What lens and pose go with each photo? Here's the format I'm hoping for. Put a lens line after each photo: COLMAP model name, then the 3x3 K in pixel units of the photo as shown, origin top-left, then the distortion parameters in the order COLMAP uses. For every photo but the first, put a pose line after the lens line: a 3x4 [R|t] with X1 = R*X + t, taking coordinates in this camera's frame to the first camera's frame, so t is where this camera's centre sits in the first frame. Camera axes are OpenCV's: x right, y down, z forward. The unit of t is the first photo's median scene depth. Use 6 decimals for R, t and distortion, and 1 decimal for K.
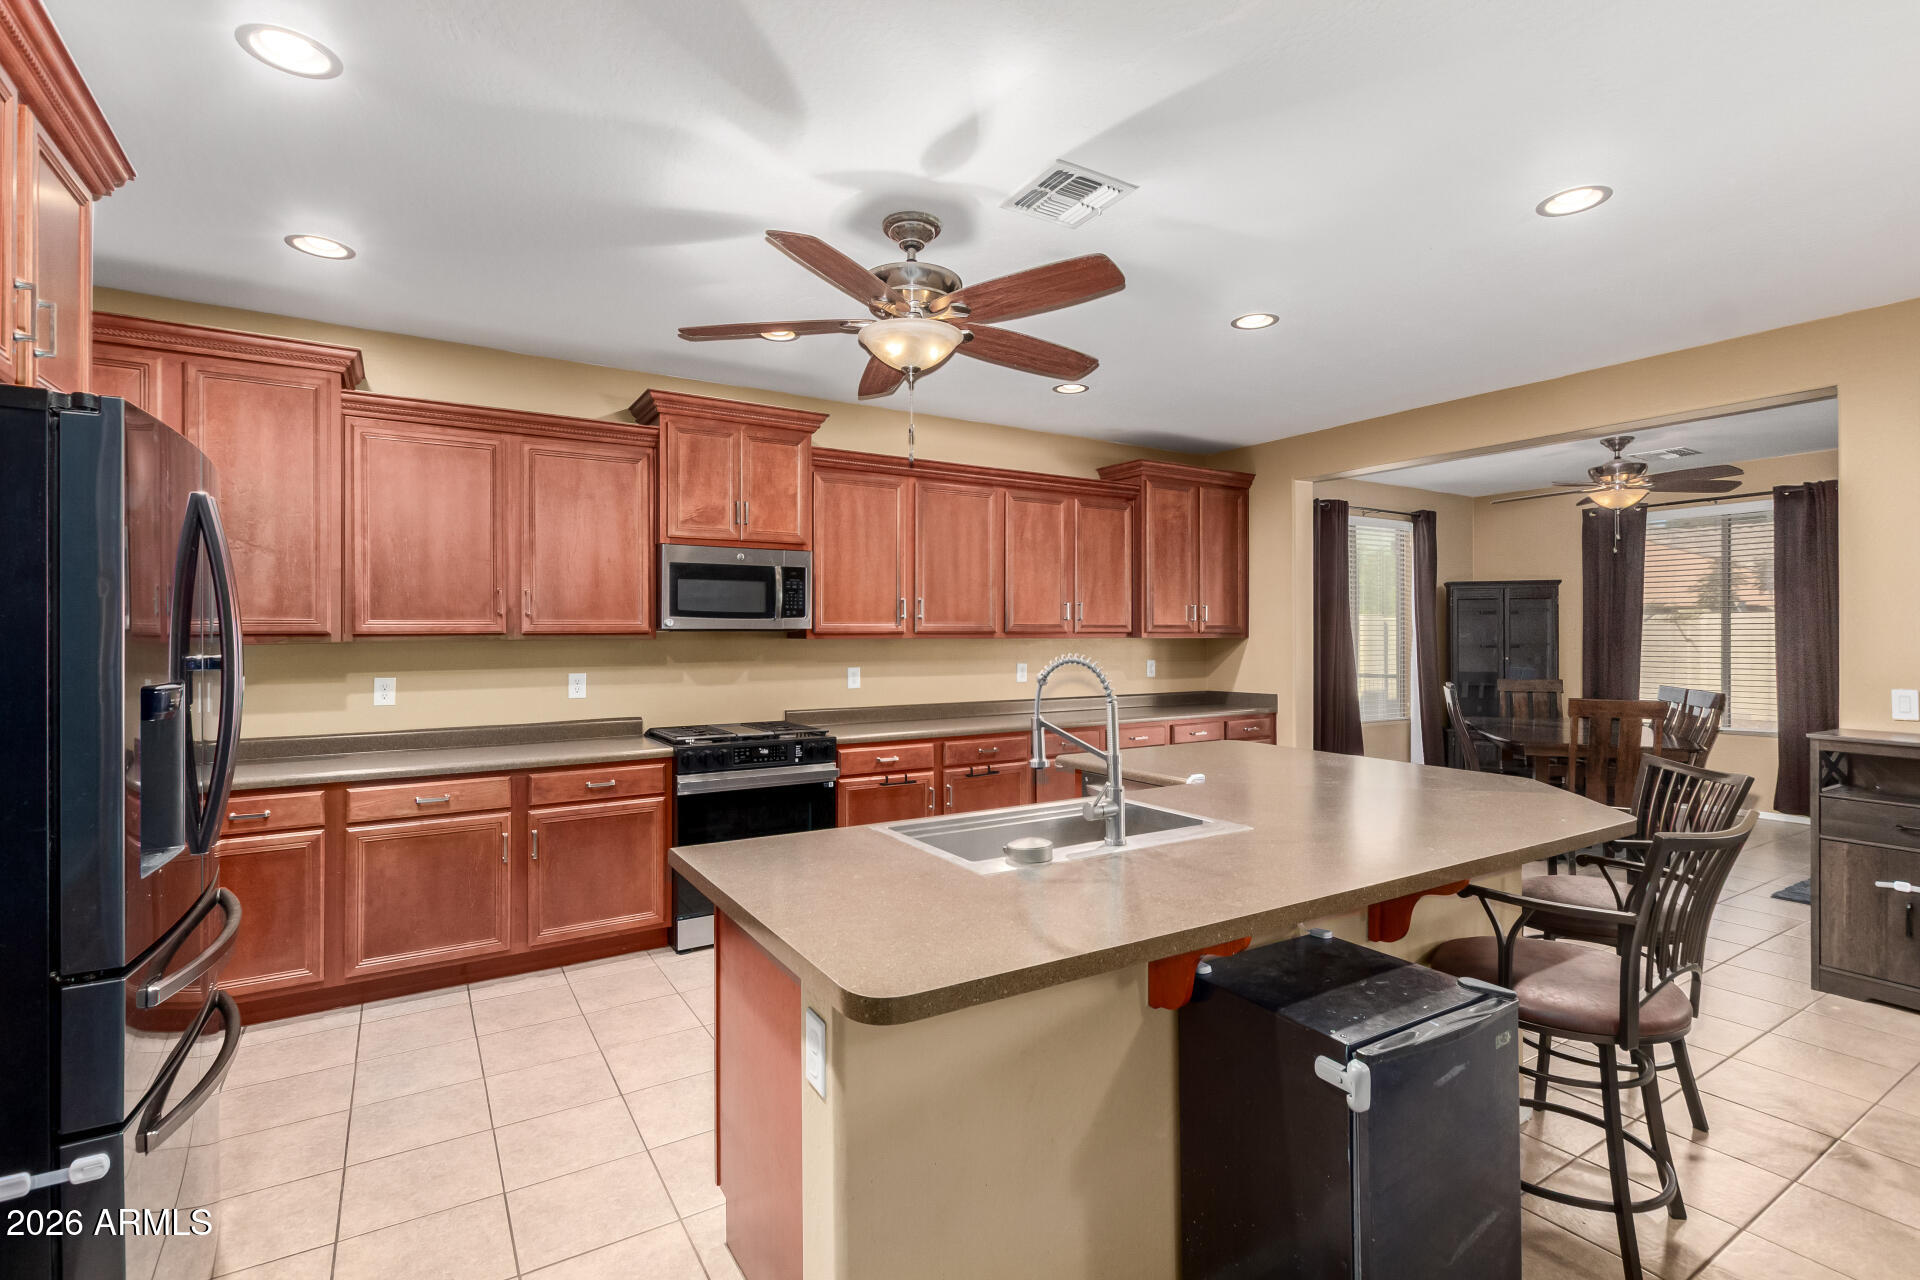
lens RADIAL K [[892.8, 0, 965.0], [0, 892.8, 629.9], [0, 0, 1]] dist [0.009910, -0.005742]
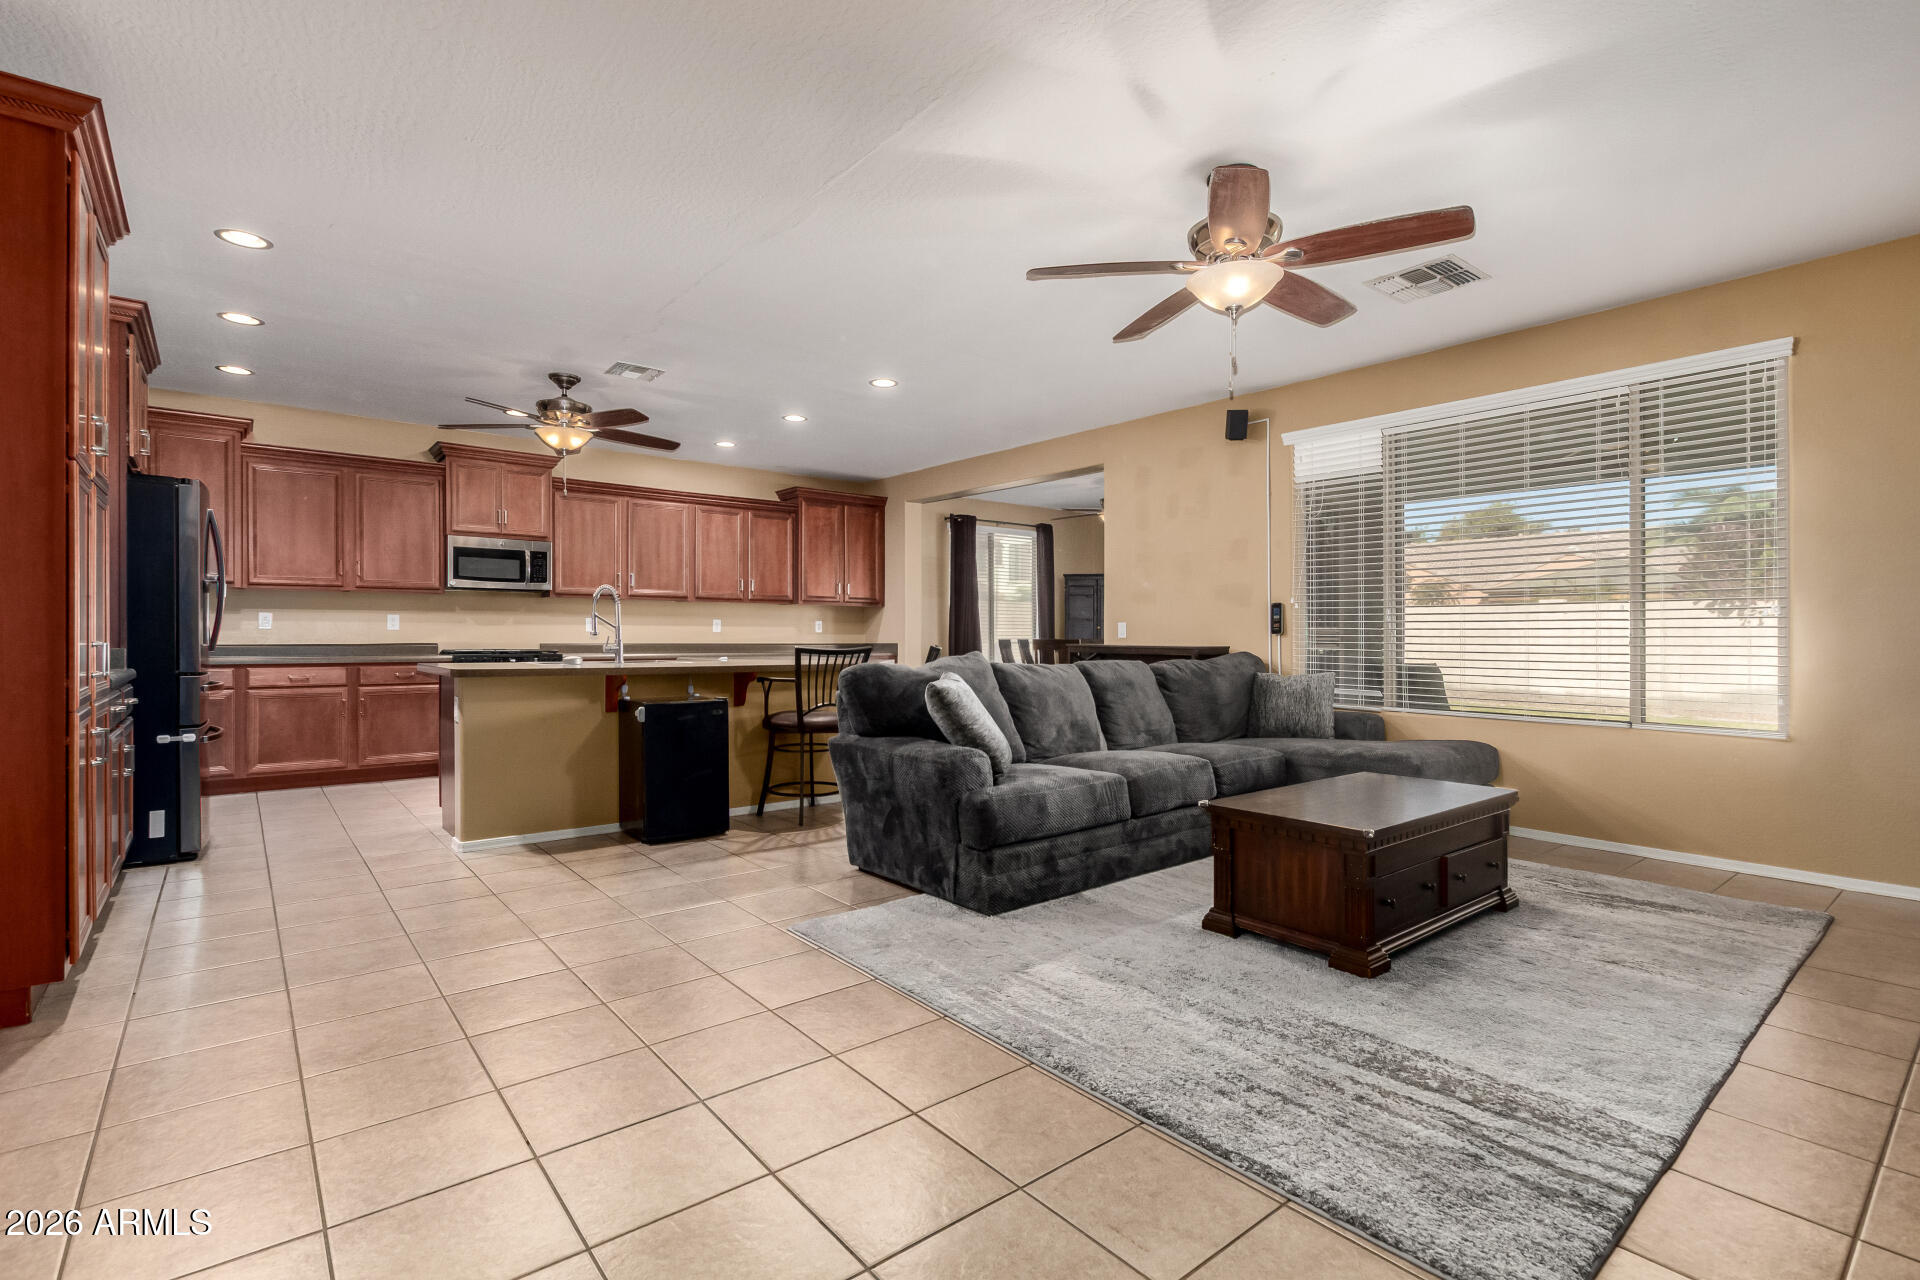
lens RADIAL K [[892.8, 0, 975.4], [0, 892.8, 637.0], [0, 0, 1]] dist [0.009910, -0.005742]
pose [[0.990710, 0.004758, 0.135906, 0.357683], [-0.005419, 0.999975, 0.004493, 0.070169], [-0.135881, -0.005188, 0.990712, -0.685732]]
